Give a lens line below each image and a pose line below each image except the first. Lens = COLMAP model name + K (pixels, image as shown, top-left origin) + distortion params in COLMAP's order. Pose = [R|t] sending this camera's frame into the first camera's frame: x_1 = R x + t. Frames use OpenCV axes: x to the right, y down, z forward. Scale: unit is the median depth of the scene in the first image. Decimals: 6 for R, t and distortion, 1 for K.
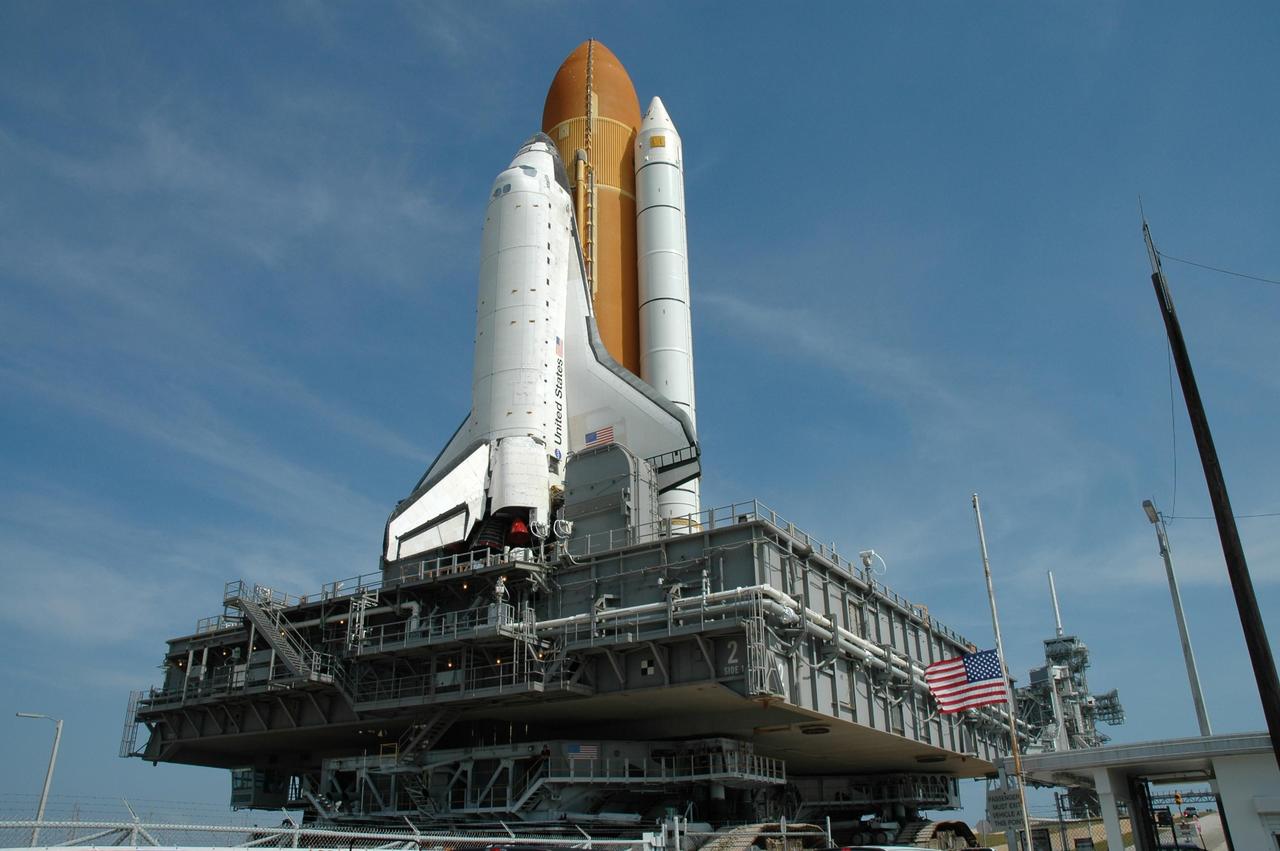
lens RADIAL K [[994.1, 0, 640.0], [0, 994.1, 425.5], [0, 0, 1]] dist [-0.169707, 0.131452]
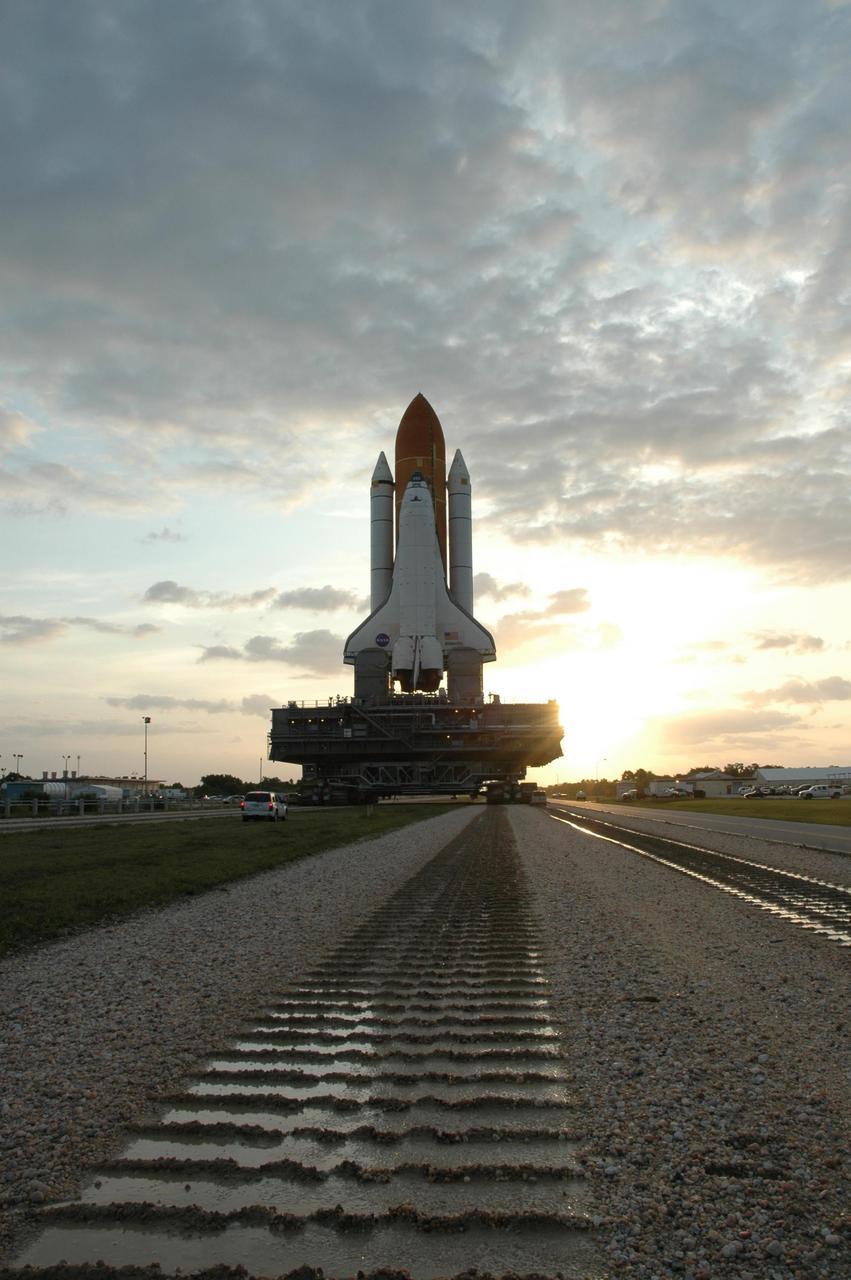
lens RADIAL K [[994.3, 0, 439.2], [0, 994.3, 636.9], [0, 0, 1]] dist [-0.165298, 0.132827]
pose [[0.877541, 0.083226, 0.472224, -1.468516], [-0.204867, 0.955486, 0.212311, -0.598304], [-0.433533, -0.283055, 0.855528, -1.305191]]
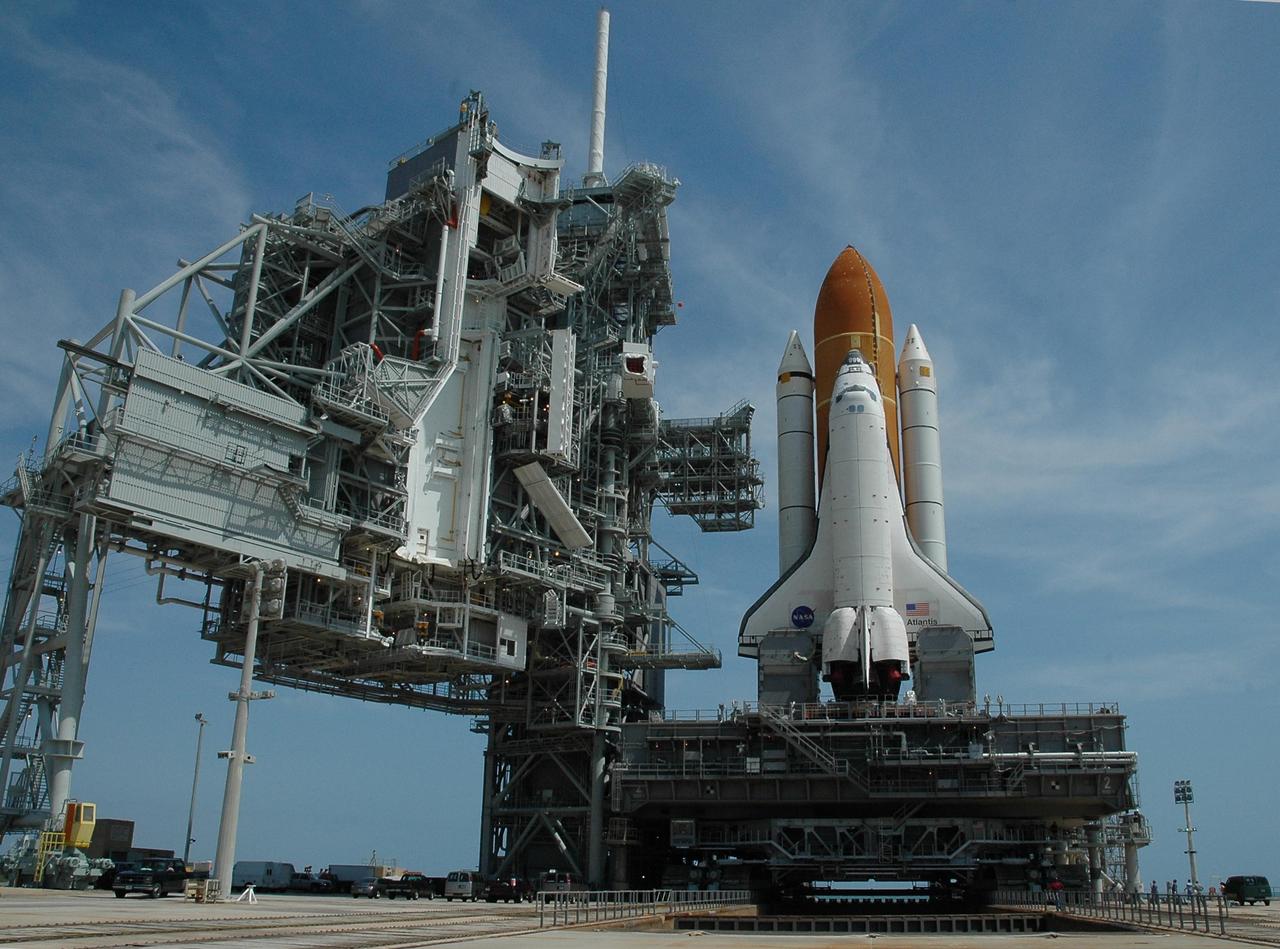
lens RADIAL K [[1175.4, 0, 669.3], [0, 1175.4, 501.7], [0, 0, 1]] dist [-0.125186, 0.006696]
pose [[0.925539, 0.150619, 0.347406, -1.212085], [-0.188168, 0.979129, 0.076802, -0.249313], [-0.328588, -0.136454, 0.934564, -0.580171]]
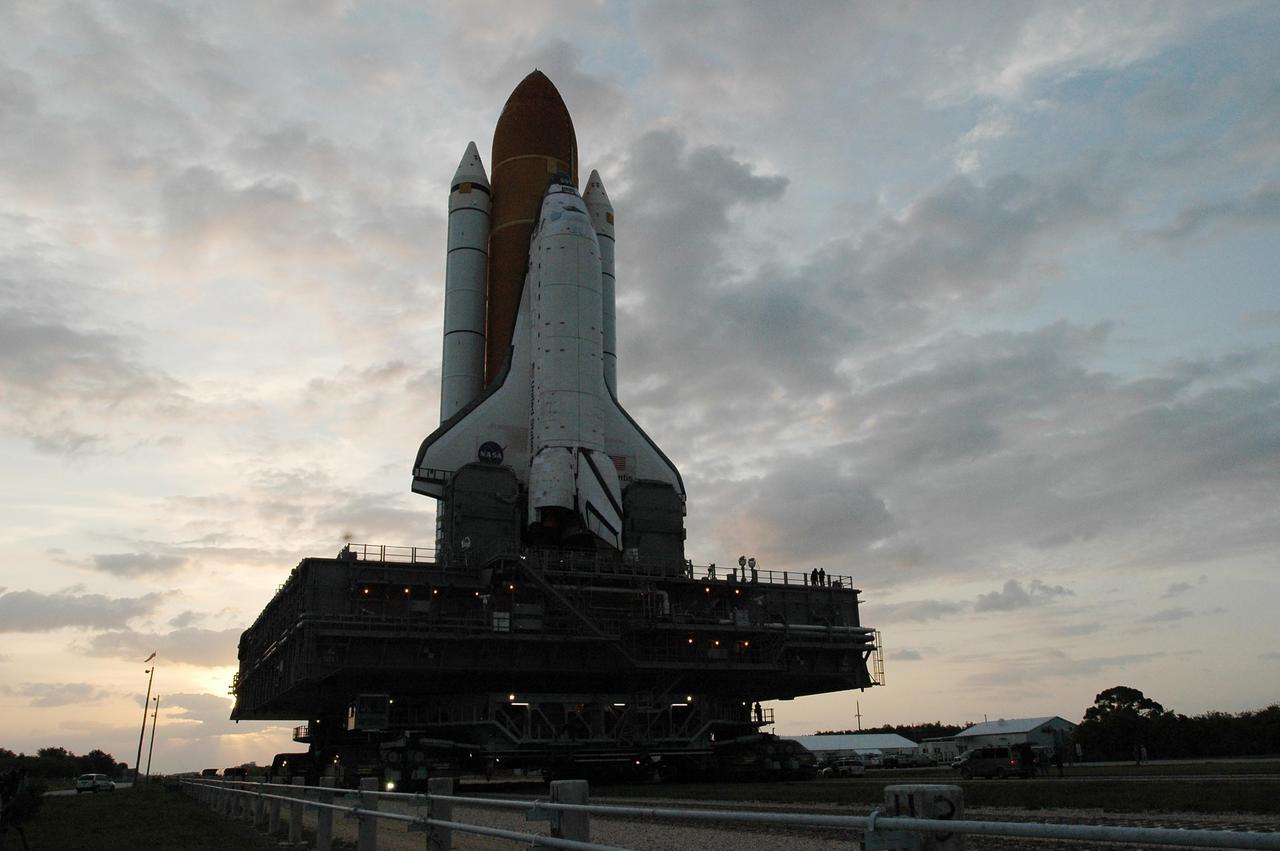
lens RADIAL K [[1022.9, 0, 640.0], [0, 1022.9, 425.5], [0, 0, 1]] dist [-0.094830, 0.150568]
pose [[0.543762, 0.271502, 0.794109, -1.345011], [-0.337371, 0.937119, -0.089383, 0.092444], [-0.768442, -0.219307, 0.601167, 0.189681]]
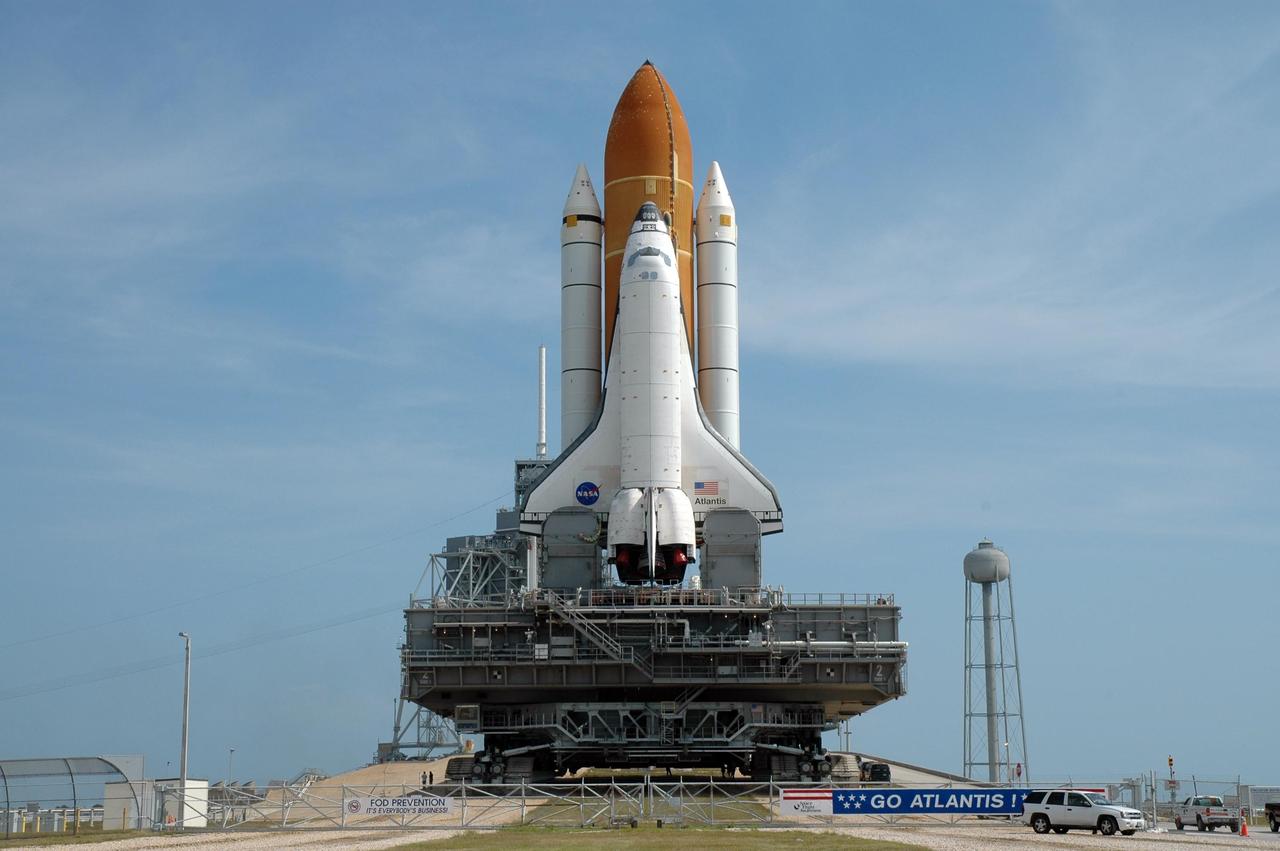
lens RADIAL K [[2053.2, 0, 619.9], [0, 2053.2, 427.6], [0, 0, 1]] dist [0.063804, 0.020035]
pose [[0.857025, 0.108454, 0.503731, -1.972035], [-0.226904, 0.957144, 0.179970, -0.687809], [-0.462625, -0.268538, 0.844906, -1.700495]]
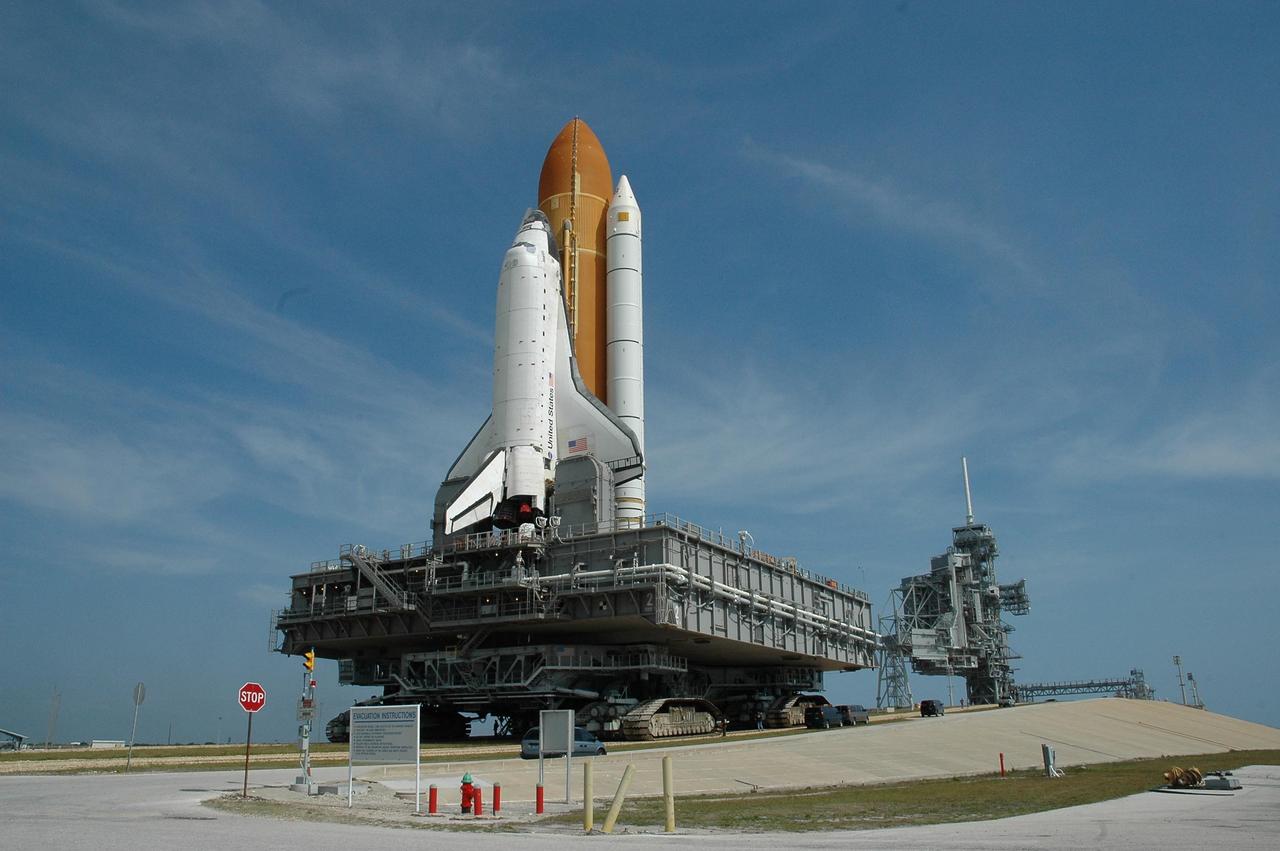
lens RADIAL K [[994.1, 0, 640.0], [0, 994.1, 425.5], [0, 0, 1]] dist [-0.169707, 0.131452]
pose [[0.999674, 0.015636, 0.020161, 0.026709], [-0.017737, 0.993928, 0.108589, -0.216970], [-0.018341, -0.108912, 0.993882, -0.587469]]
